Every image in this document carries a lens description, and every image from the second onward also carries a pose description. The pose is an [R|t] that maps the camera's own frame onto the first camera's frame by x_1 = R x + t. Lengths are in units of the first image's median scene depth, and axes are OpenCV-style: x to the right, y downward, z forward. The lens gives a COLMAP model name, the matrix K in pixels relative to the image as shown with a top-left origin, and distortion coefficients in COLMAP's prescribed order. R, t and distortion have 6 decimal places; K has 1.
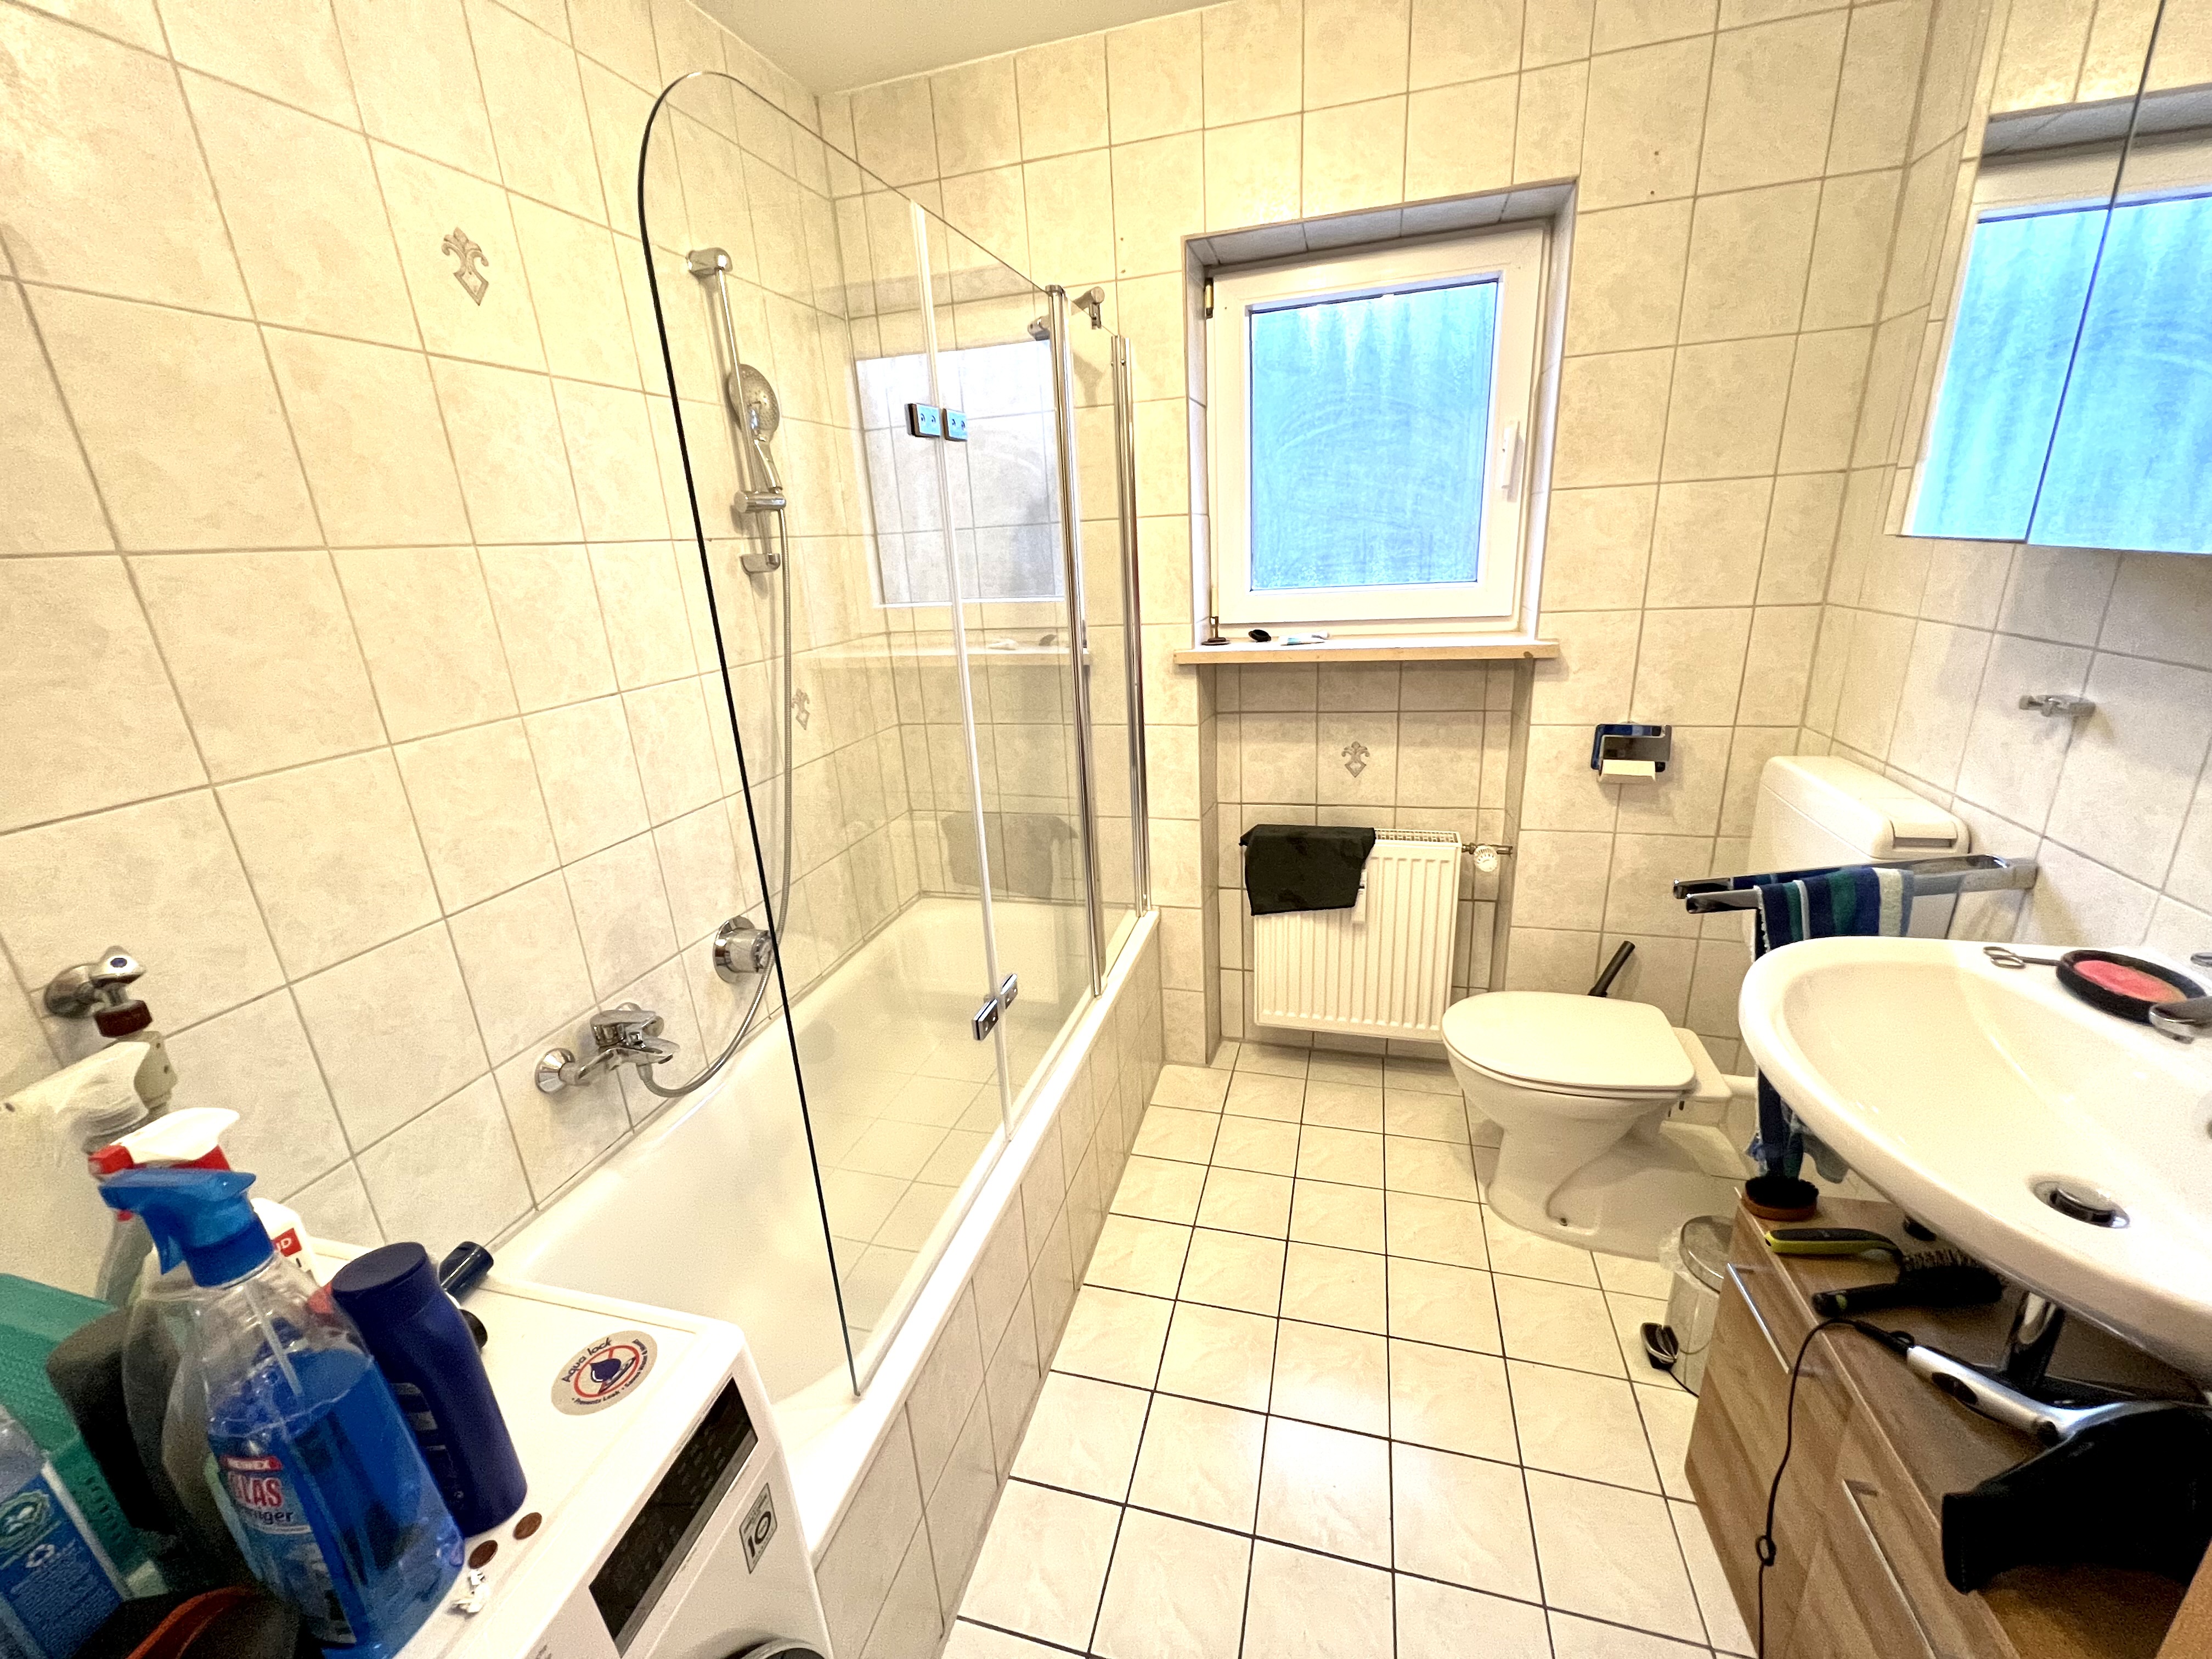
lens RADIAL K [[894.7, 0, 1103.2], [0, 894.7, 823.4], [0, 0, 1]] dist [0.000560, 0.001545]
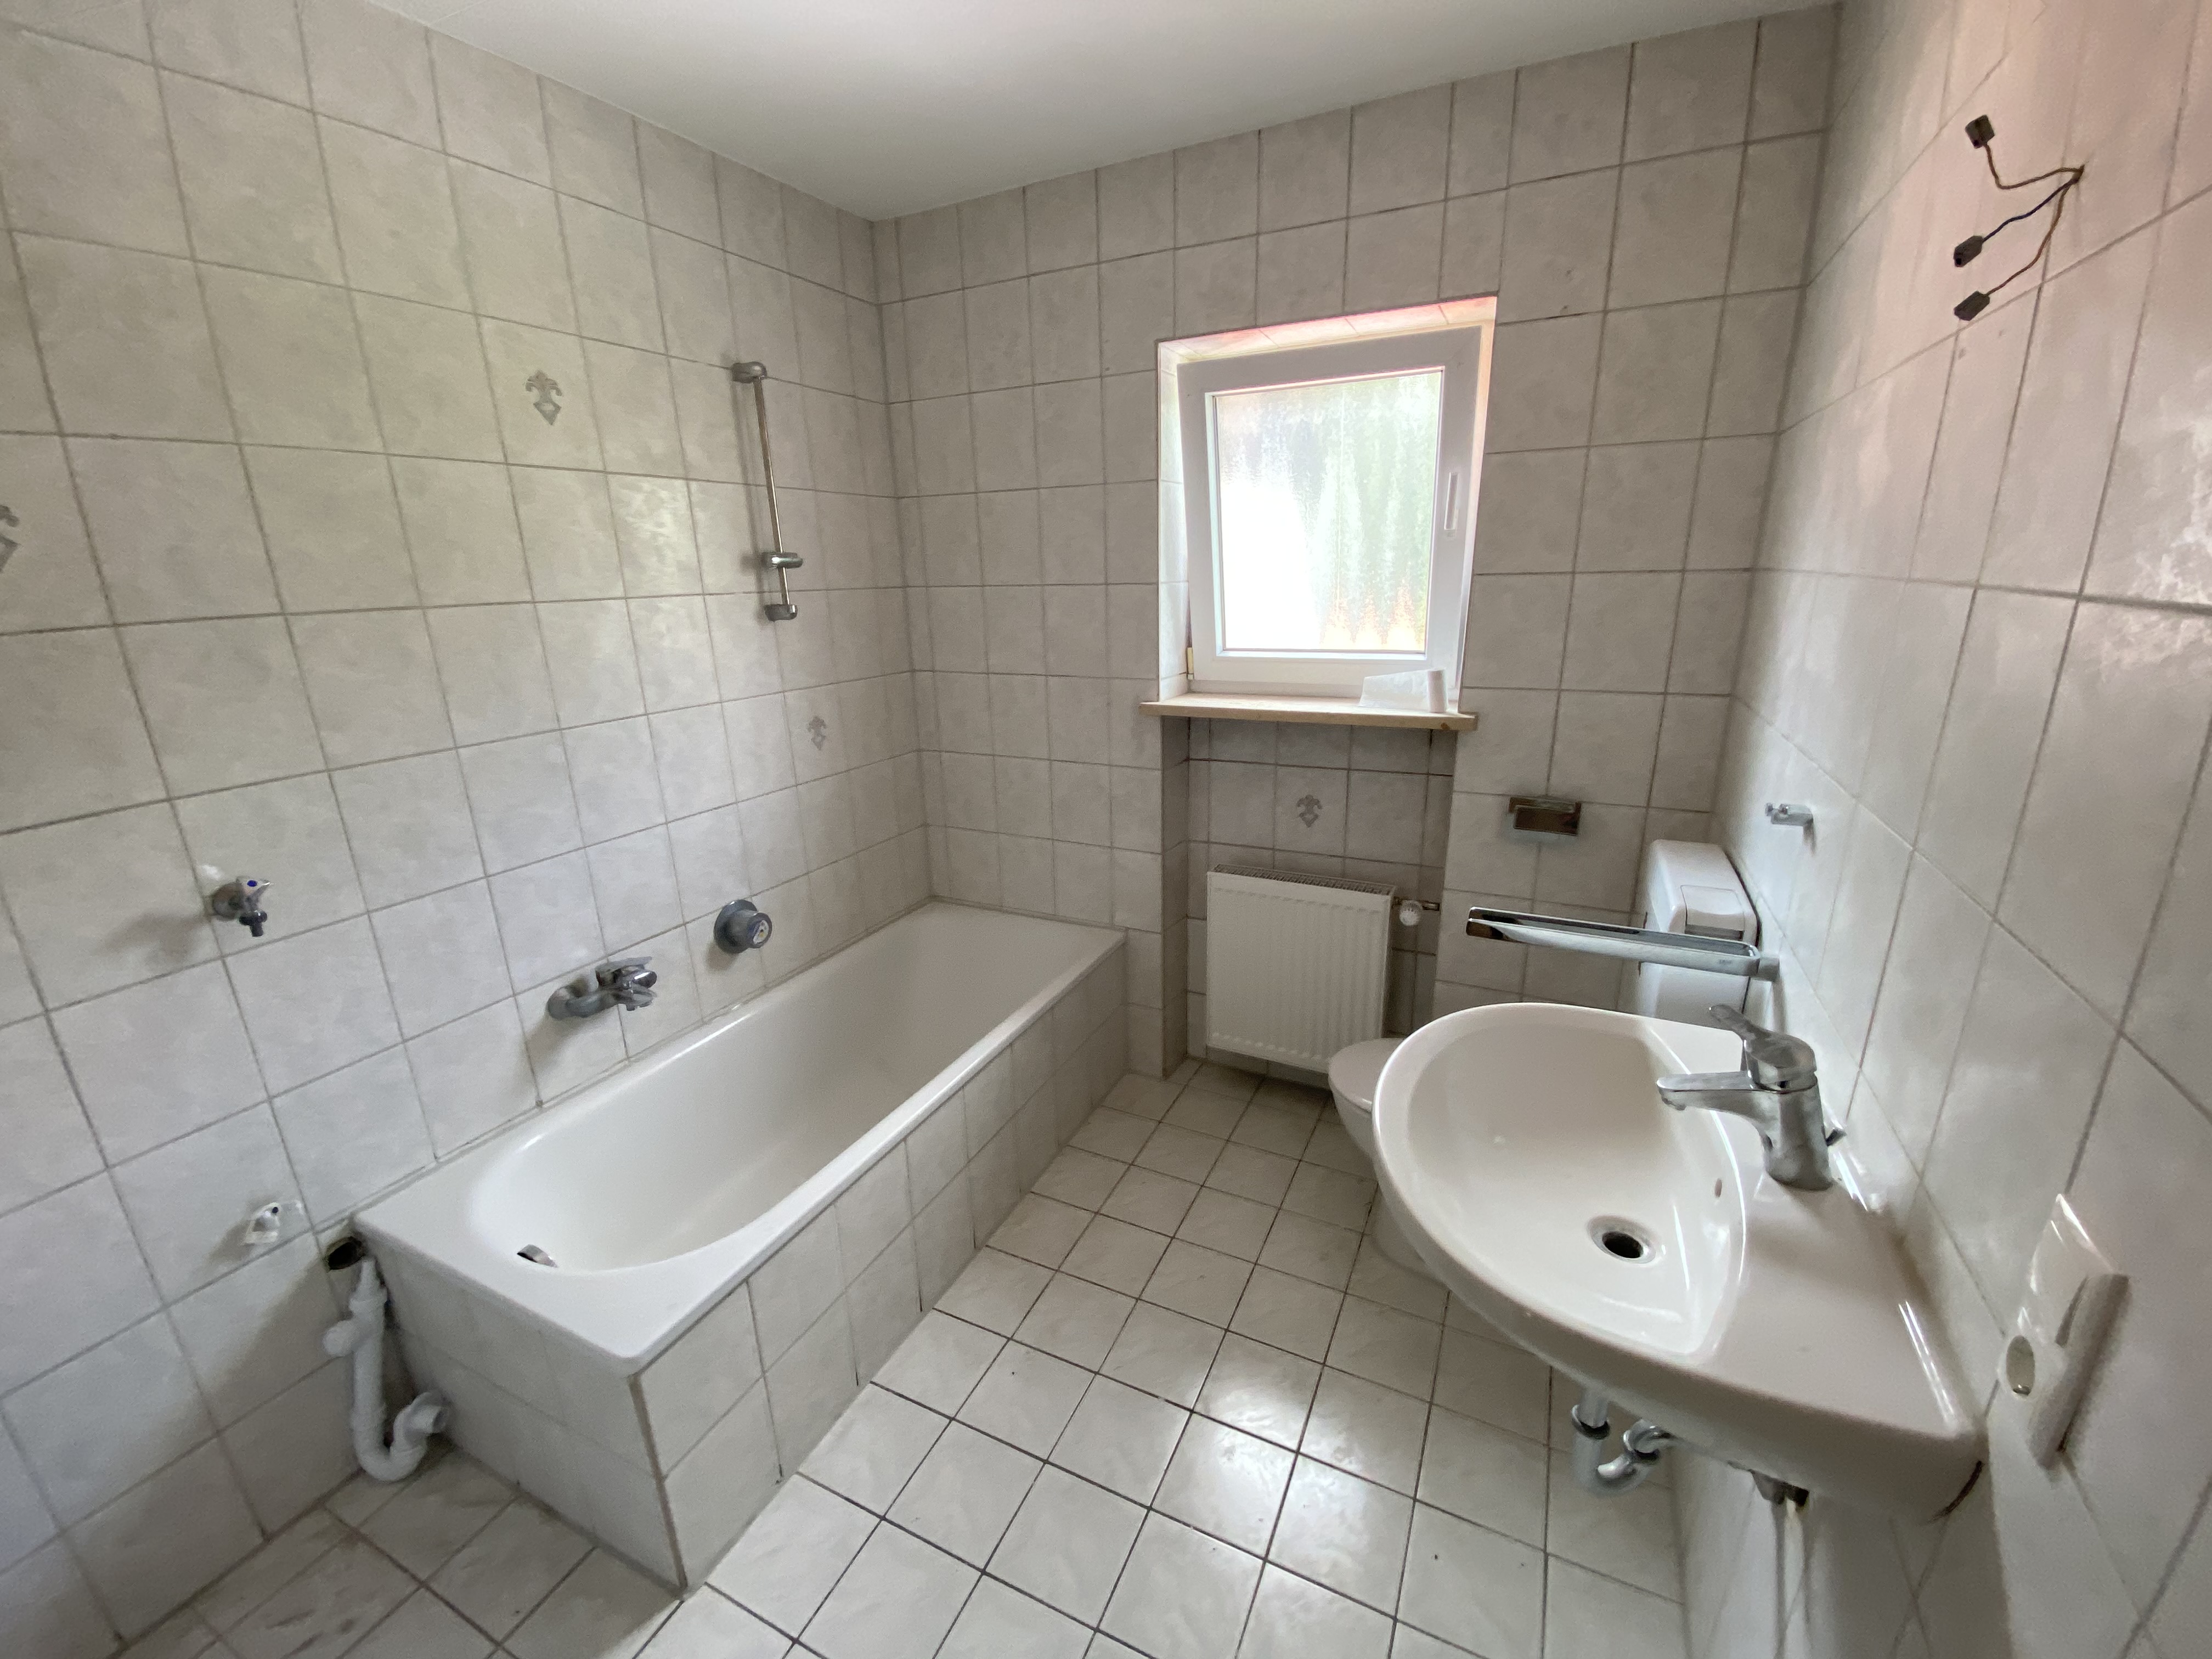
lens RADIAL K [[907.5, 0, 1114.2], [0, 907.5, 833.5], [0, 0, 1]] dist [-0.003284, -0.001514]
pose [[0.983230, 0.082402, -0.162693, 0.359456], [-0.084117, 0.996449, -0.003672, -0.030186], [0.161813, 0.017296, 0.986670, -0.170502]]
